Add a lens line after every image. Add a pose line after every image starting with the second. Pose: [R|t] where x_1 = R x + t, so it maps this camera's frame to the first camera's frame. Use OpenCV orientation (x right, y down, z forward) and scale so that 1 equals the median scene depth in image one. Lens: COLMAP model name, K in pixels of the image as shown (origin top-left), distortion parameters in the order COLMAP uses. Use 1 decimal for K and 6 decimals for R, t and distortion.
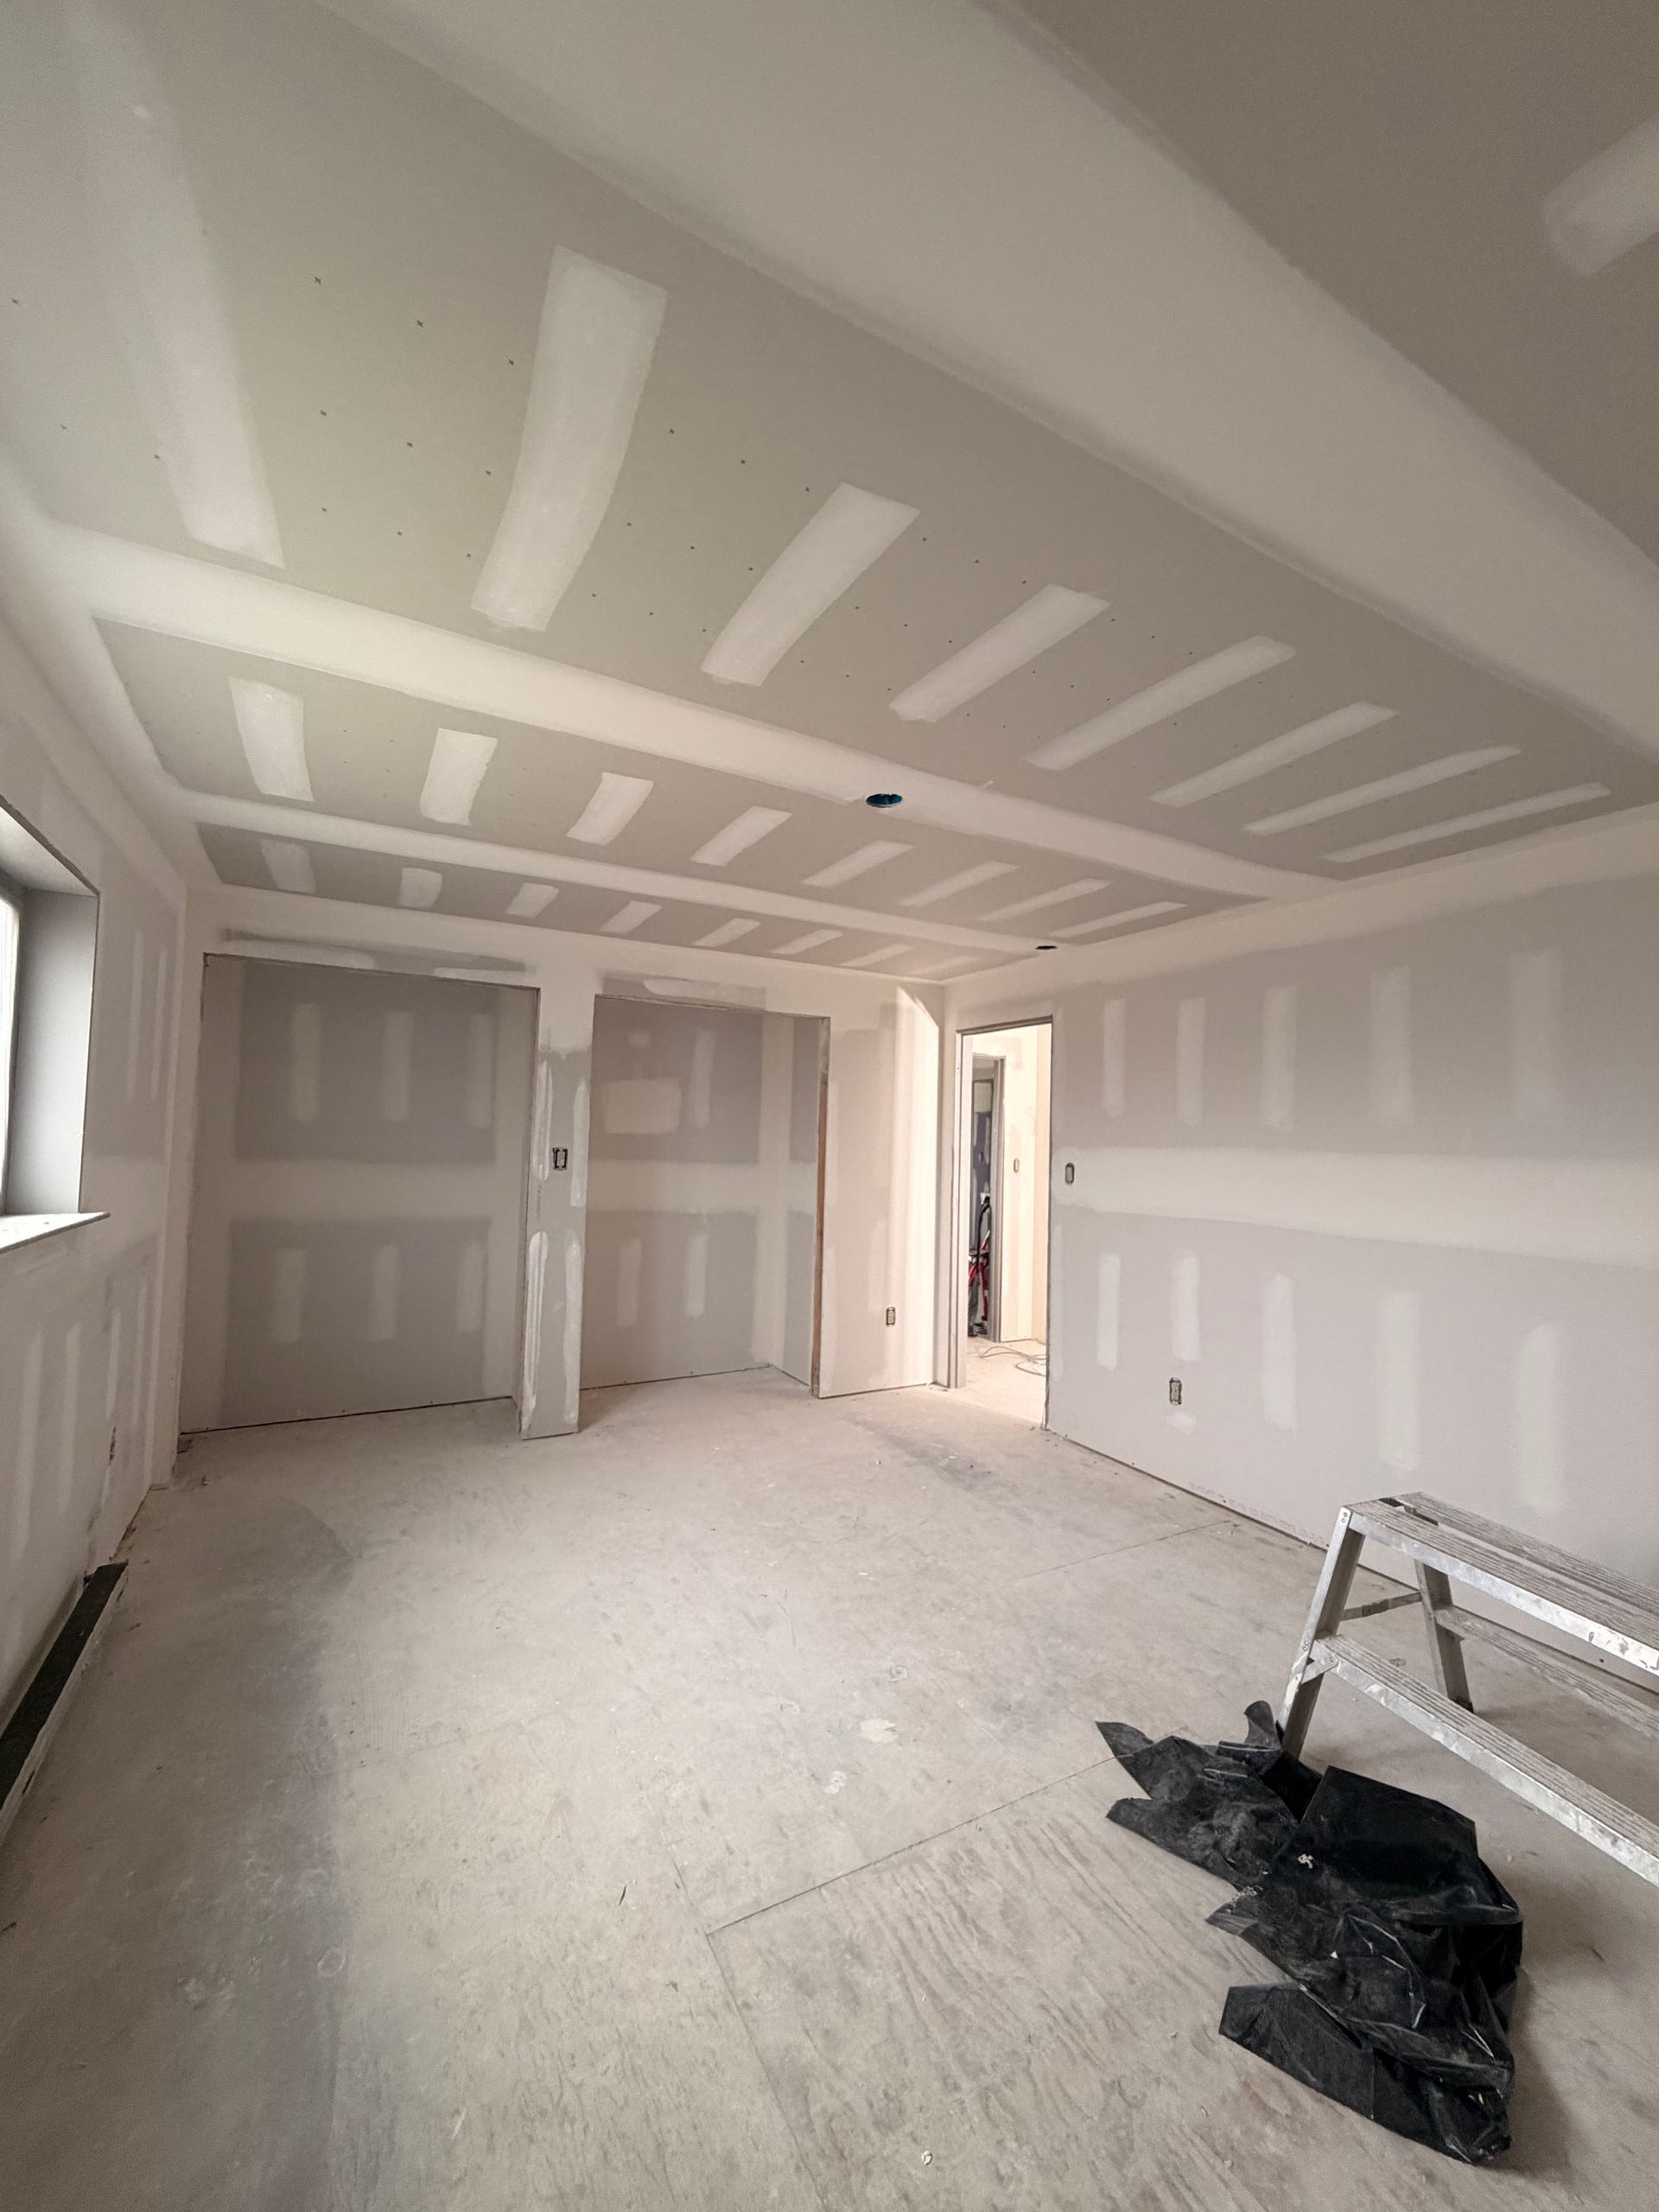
lens RADIAL K [[888.5, 0, 821.4], [0, 888.5, 1110.9], [0, 0, 1]] dist [0.010439, 0.000043]
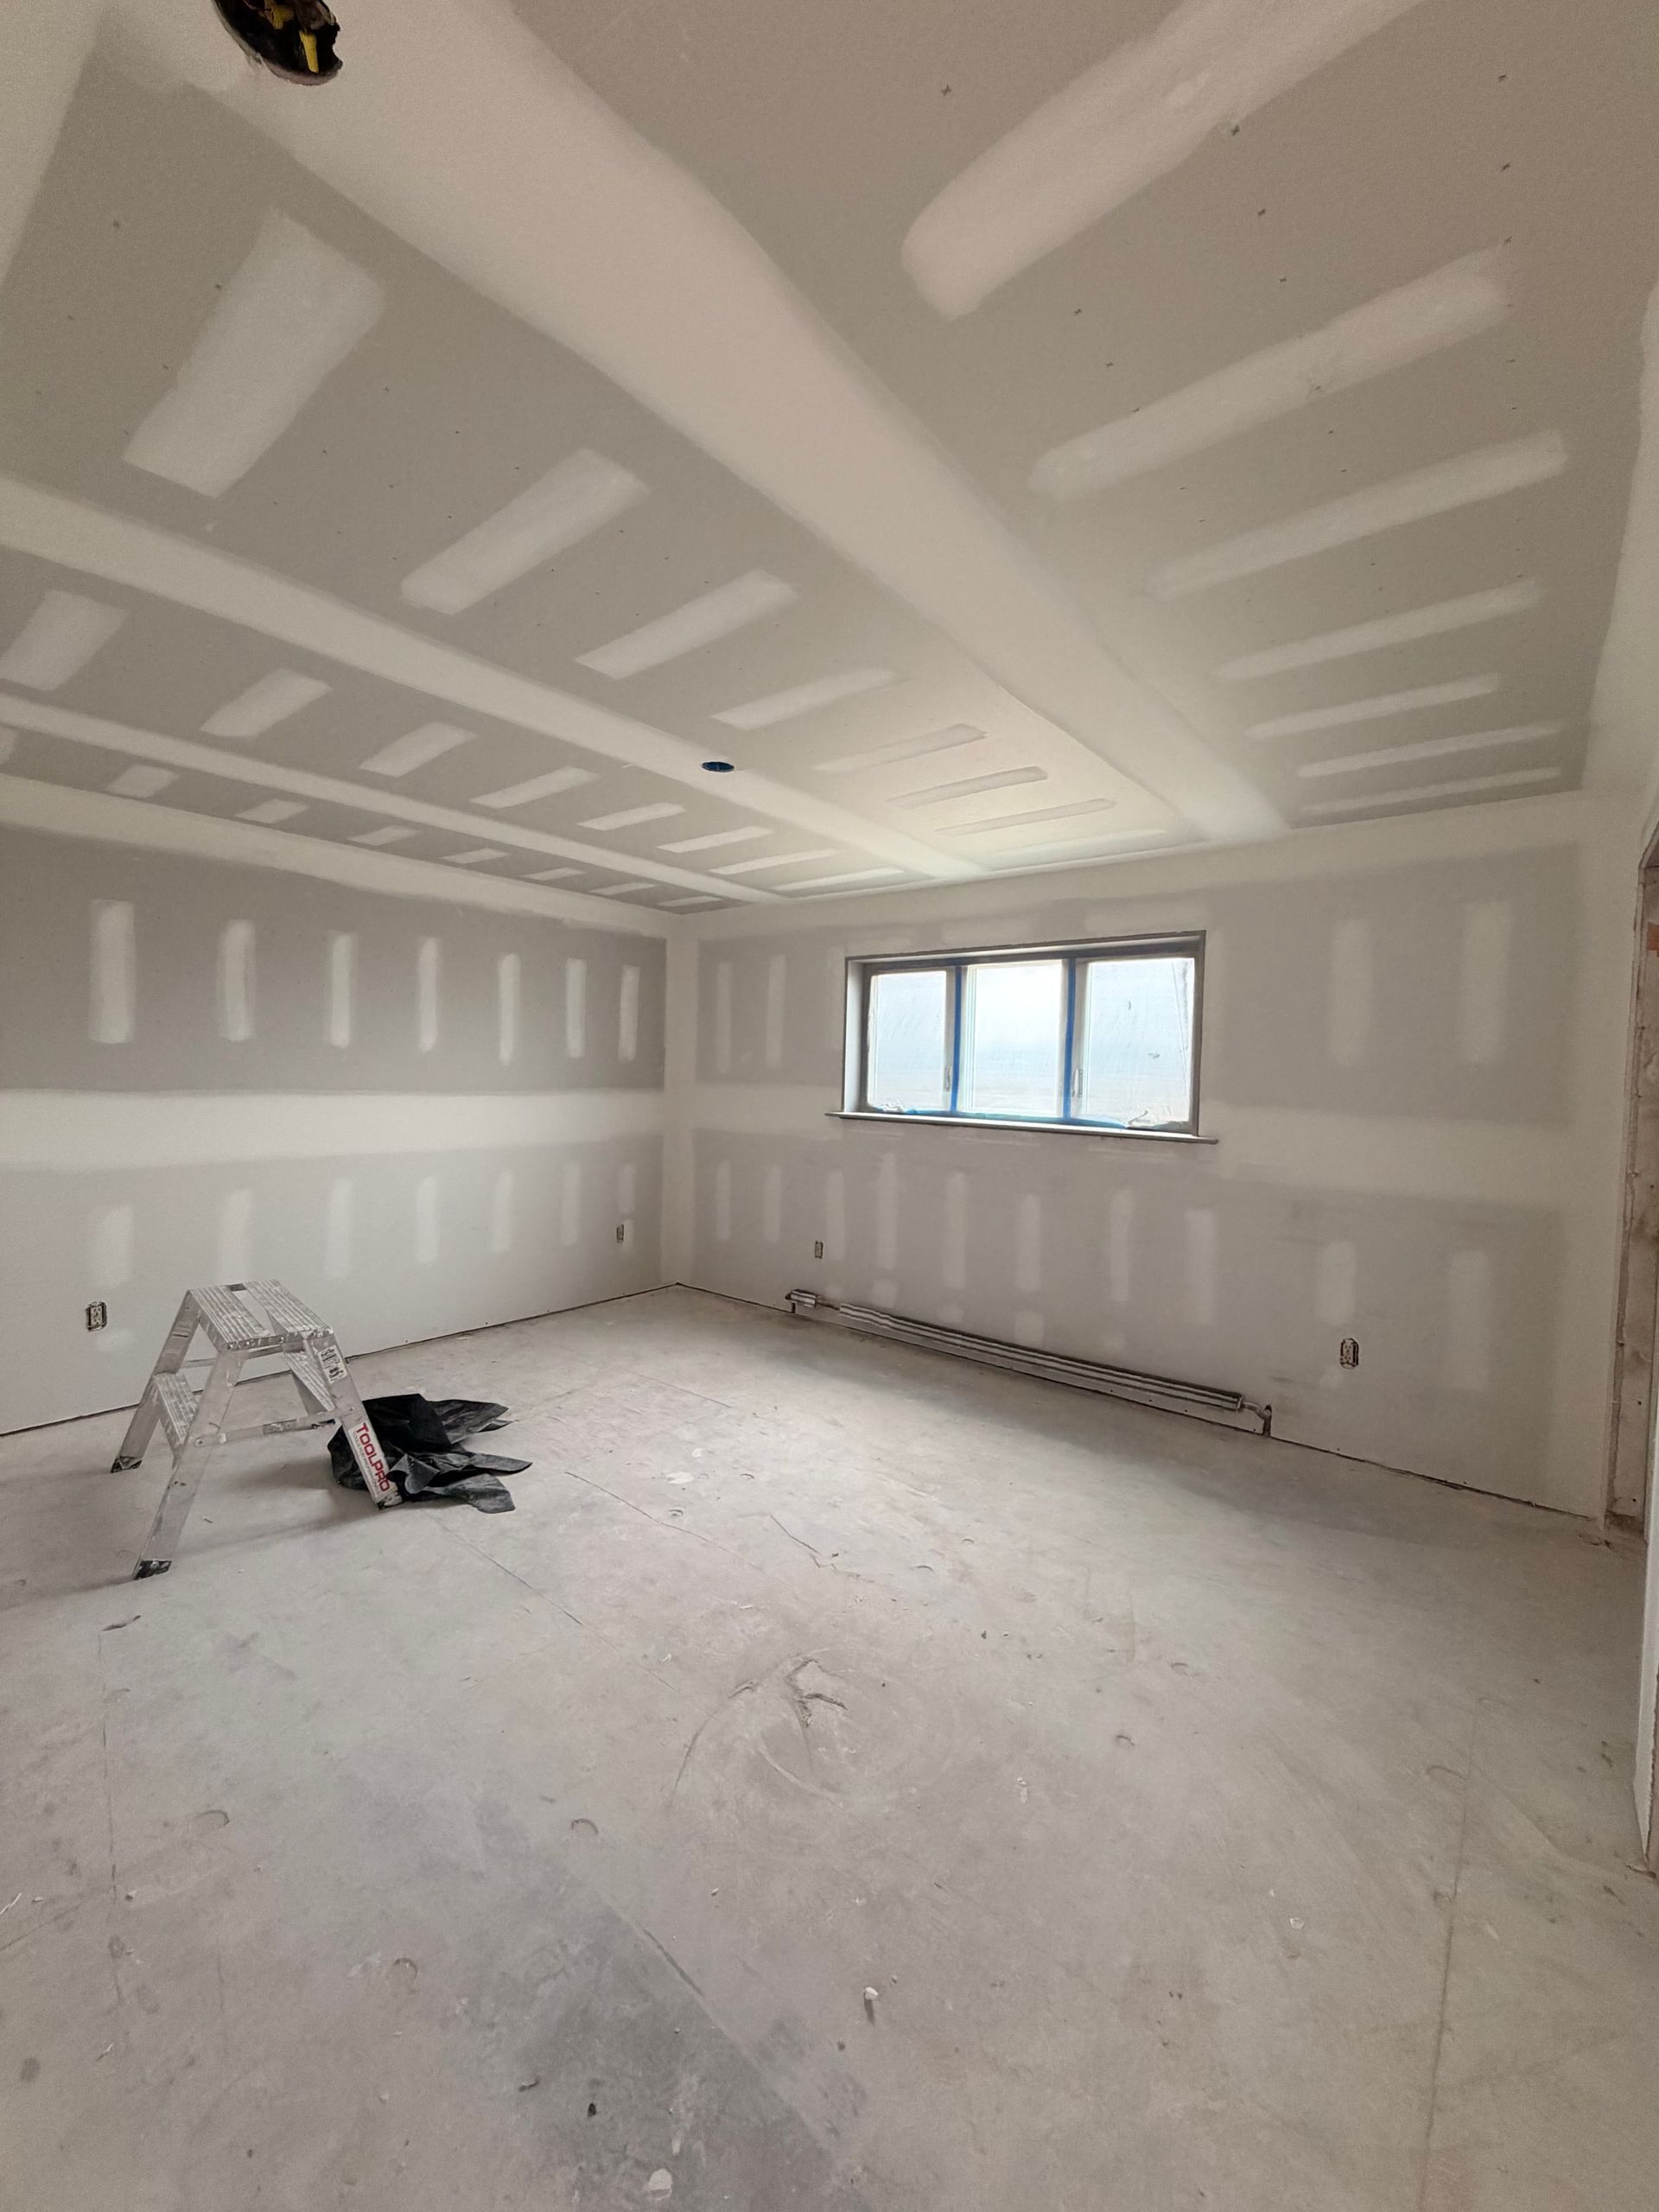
lens RADIAL K [[888.5, 0, 831.6], [0, 888.5, 1101.8], [0, 0, 1]] dist [0.010439, 0.000043]
pose [[-0.922262, -0.034290, -0.385041, 0.291215], [-0.034811, 0.999378, -0.005620, 0.067512], [0.384994, 0.008220, -0.922882, 1.713124]]
